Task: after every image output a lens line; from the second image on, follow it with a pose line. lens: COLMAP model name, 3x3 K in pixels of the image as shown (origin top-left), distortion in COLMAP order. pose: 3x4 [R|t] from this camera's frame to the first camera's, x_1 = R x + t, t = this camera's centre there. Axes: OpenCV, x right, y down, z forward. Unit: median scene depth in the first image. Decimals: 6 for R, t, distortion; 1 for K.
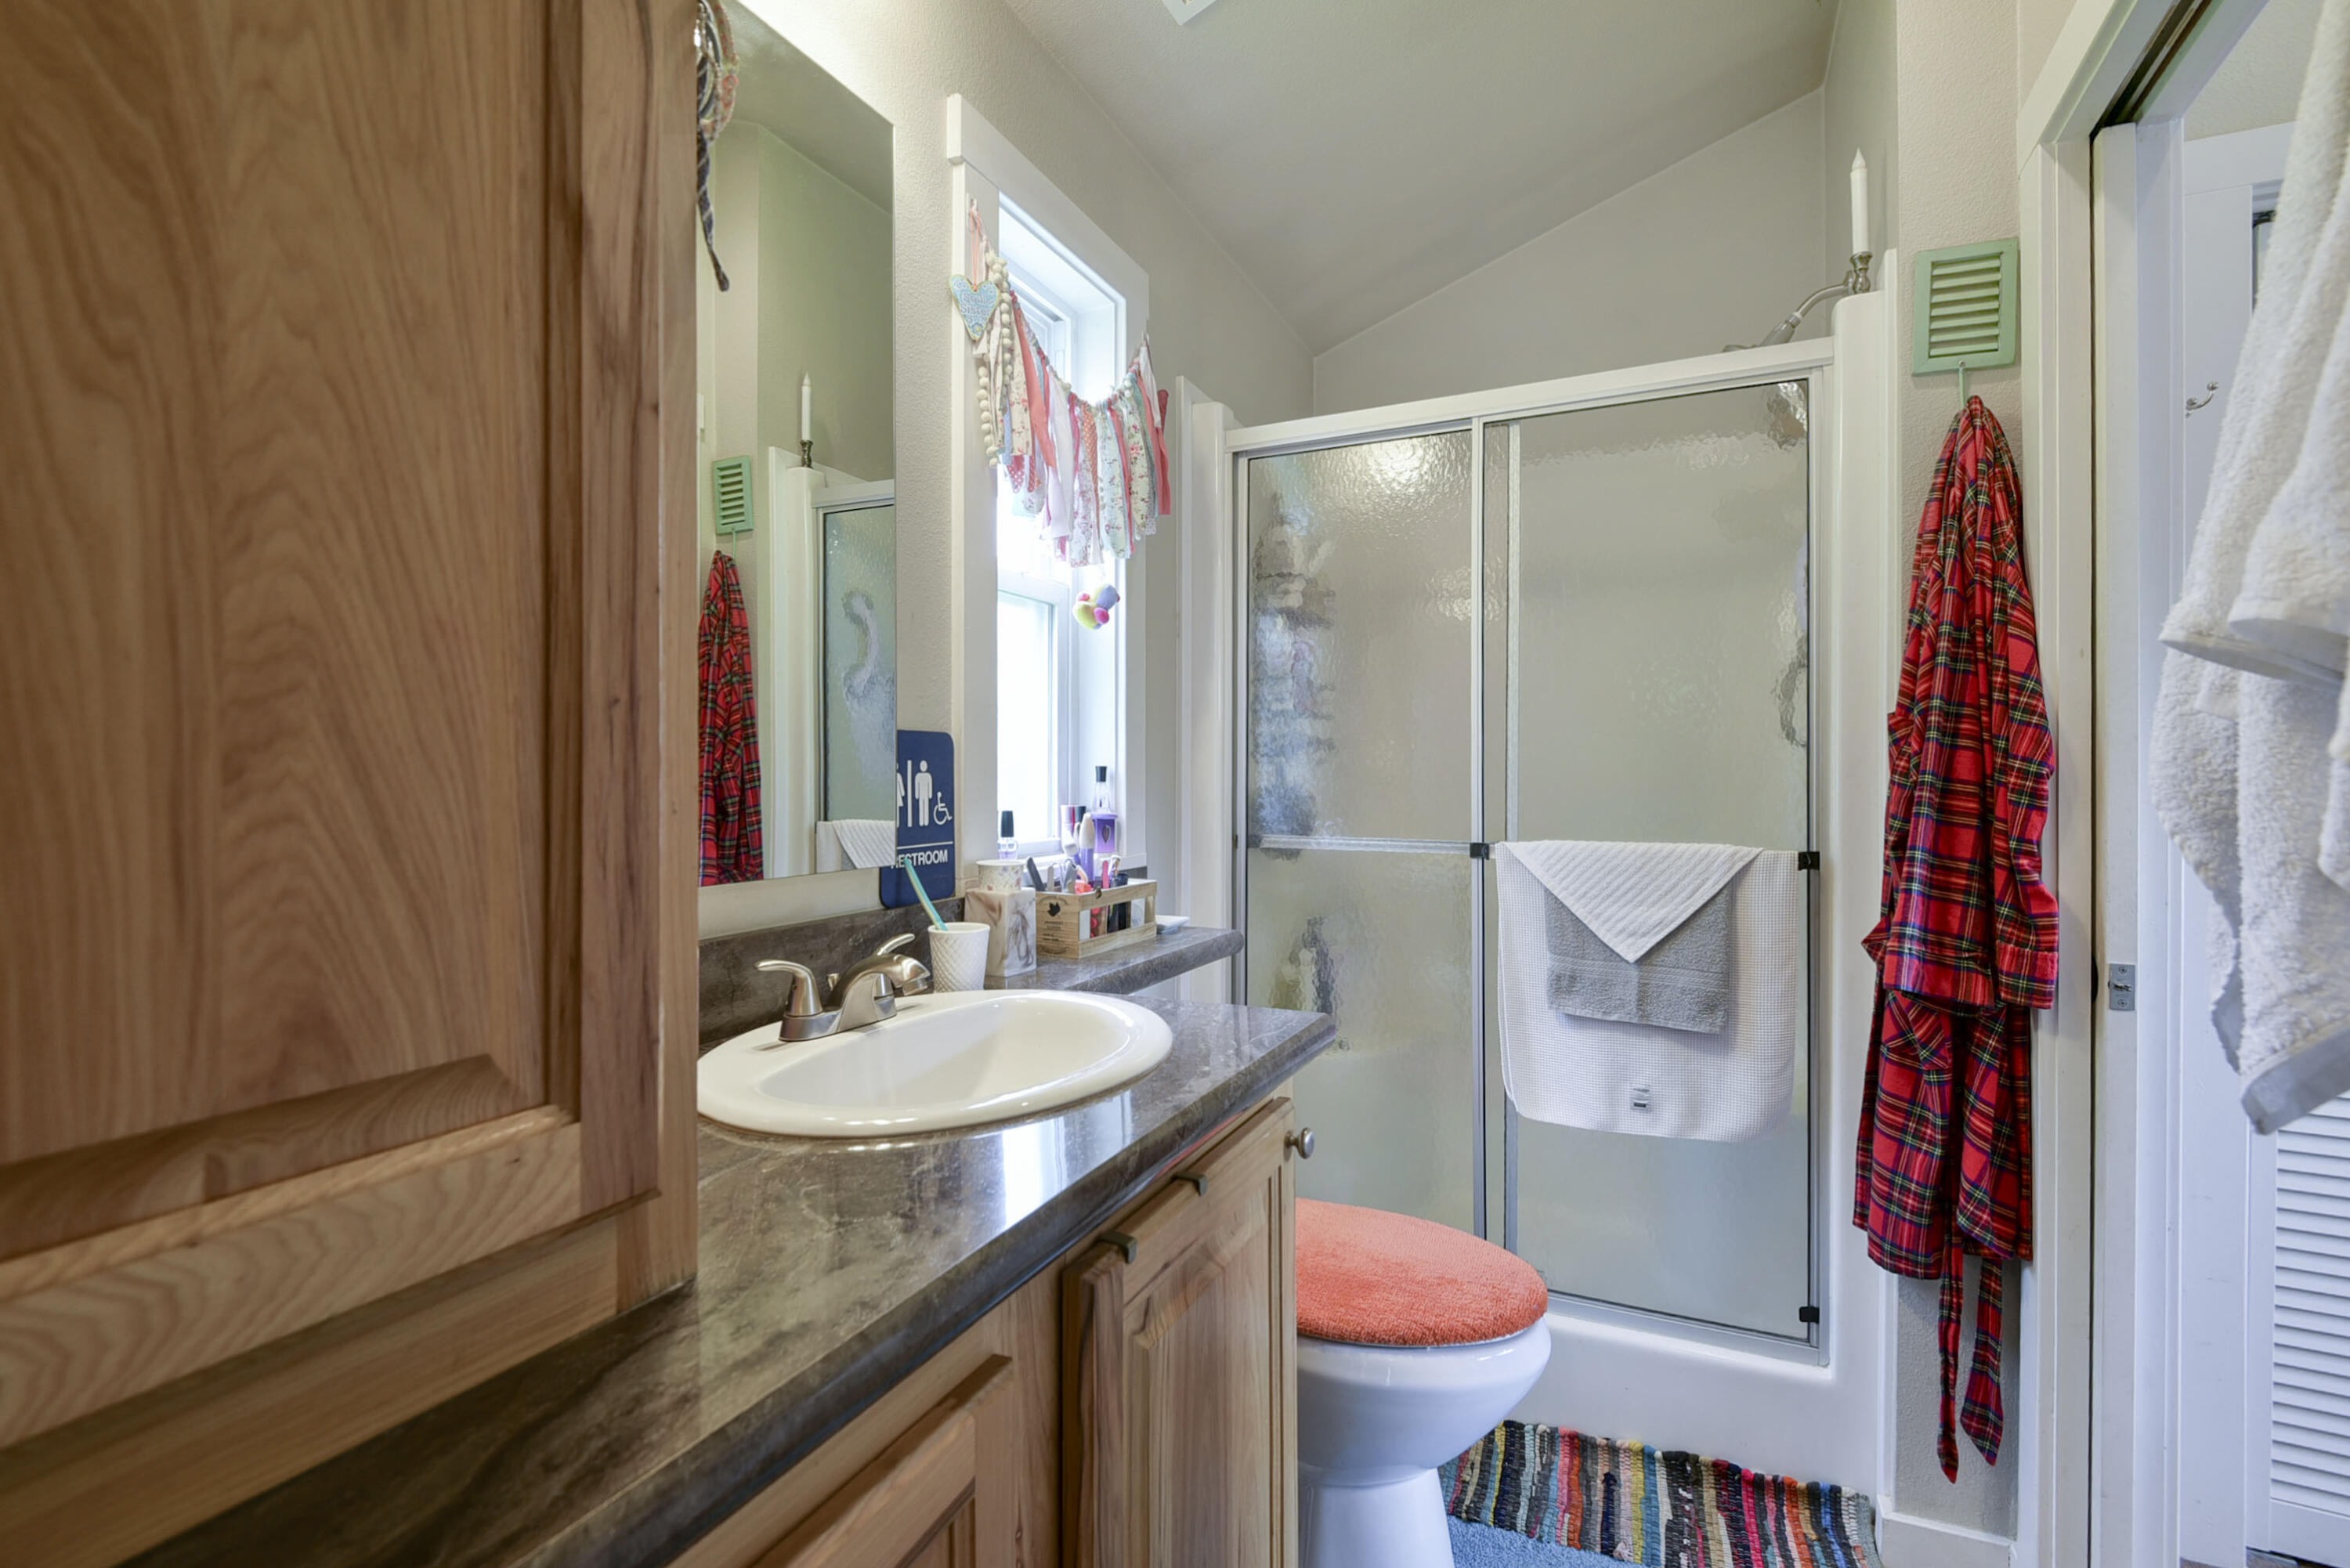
lens RADIAL K [[1075.8, 0, 1175.0], [0, 1075.8, 784.0], [0, 0, 1]] dist [0.015729, -0.009785]
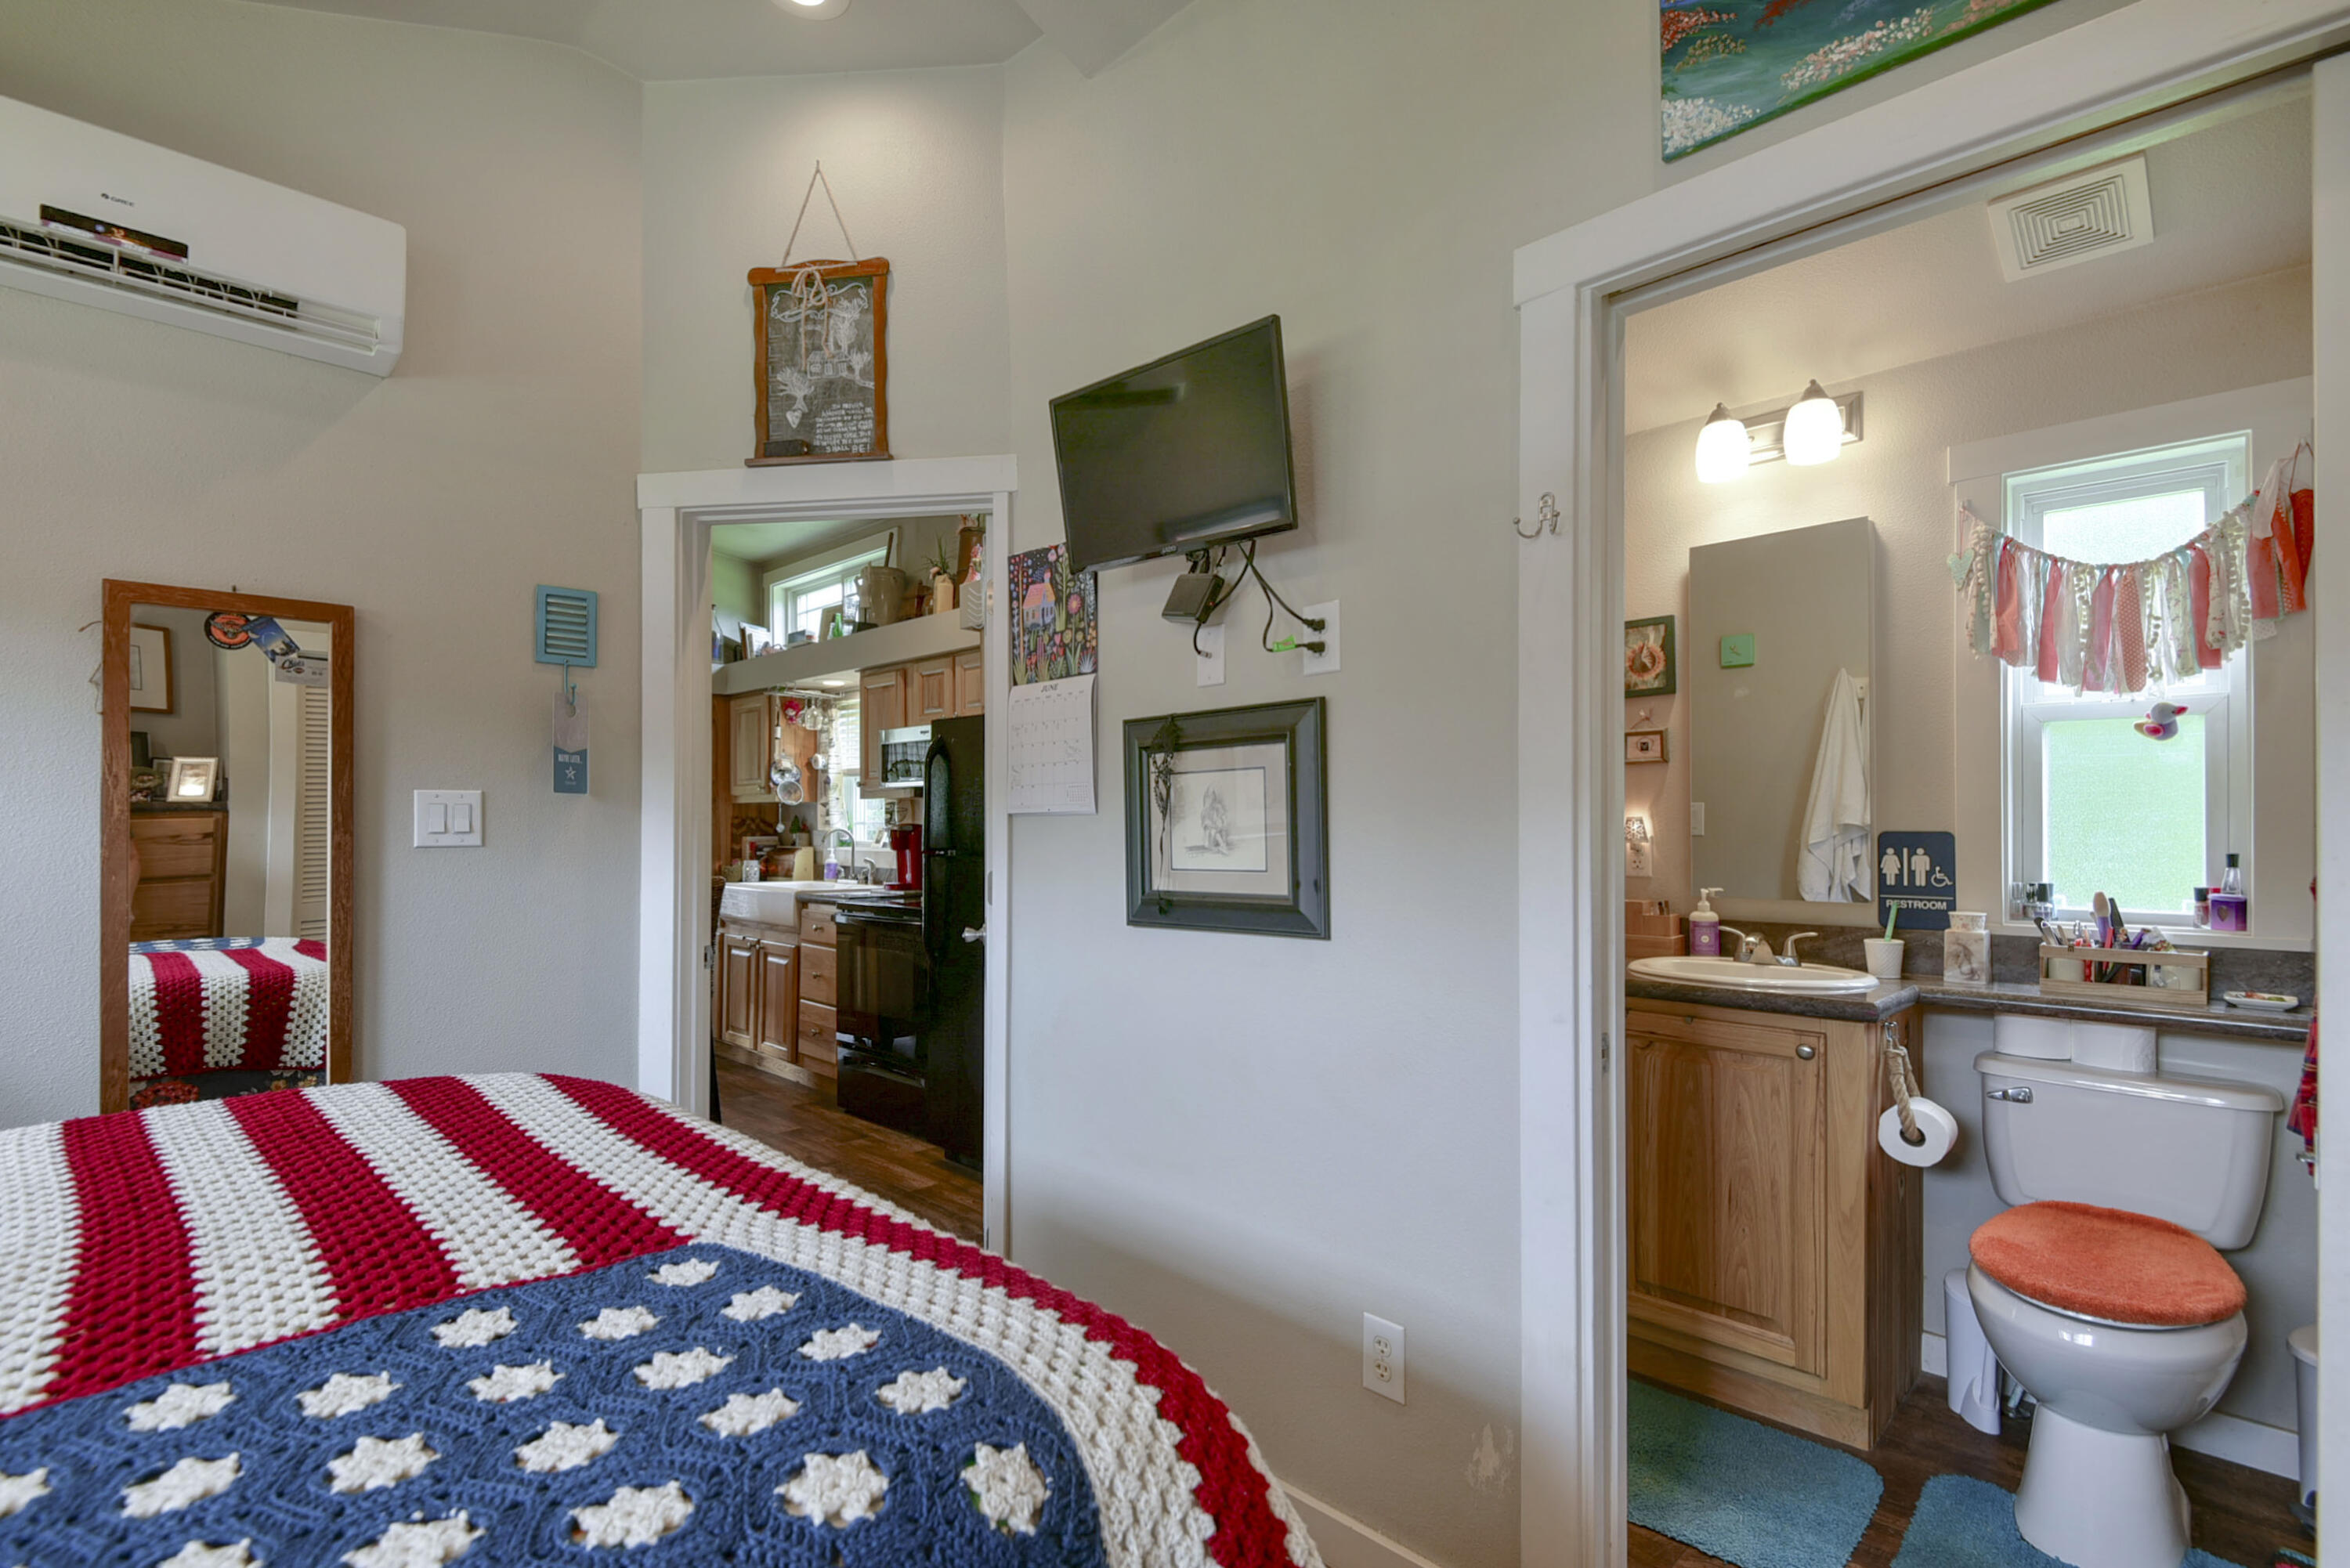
lens RADIAL K [[1075.5, 0, 1167.7], [0, 1075.5, 820.7], [0, 0, 1]] dist [0.024141, -0.020790]
pose [[-0.341714, -0.008417, -0.939766, 1.744644], [-0.009081, 0.999943, -0.005654, -0.043245], [0.939760, 0.006602, -0.341771, 0.444908]]
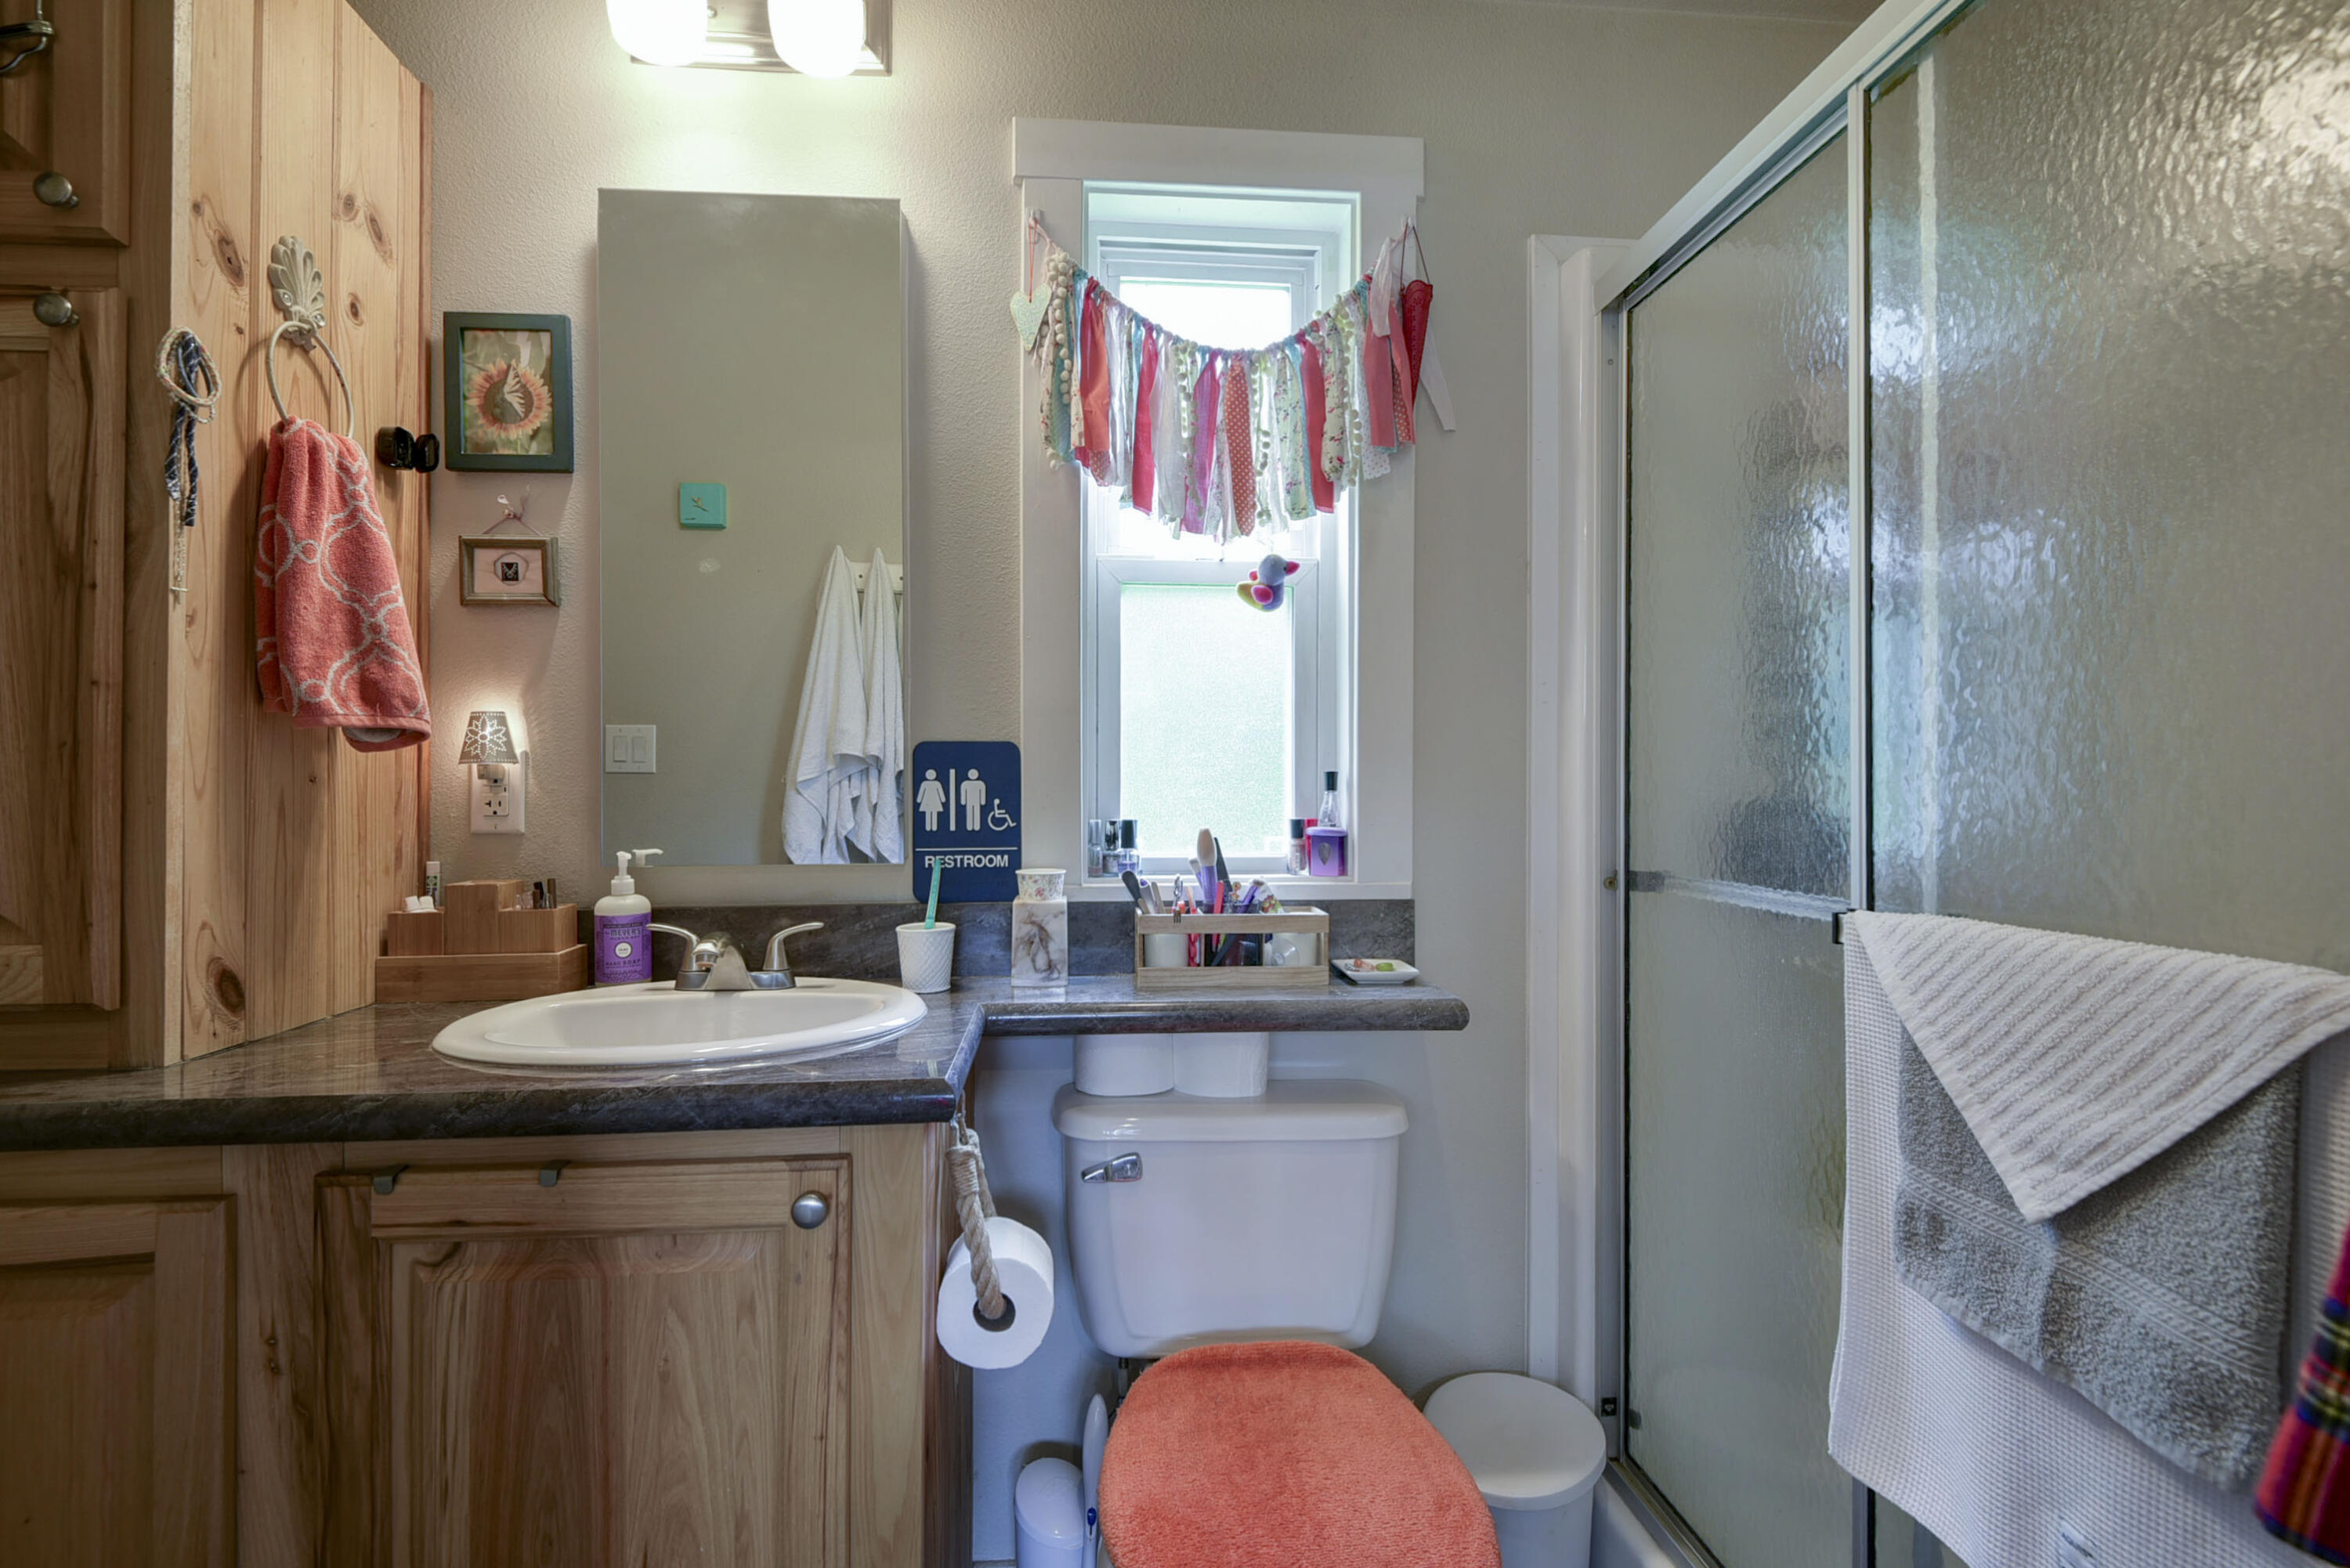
lens RADIAL K [[1092.2, 0, 1168.7], [0, 1092.2, 778.5], [0, 0, 1]] dist [0.026732, -0.020232]
pose [[0.499251, -0.010687, -0.866392, 0.764692], [-0.004174, 0.999883, -0.014739, 0.002667], [0.866447, 0.010975, 0.499148, 0.609578]]
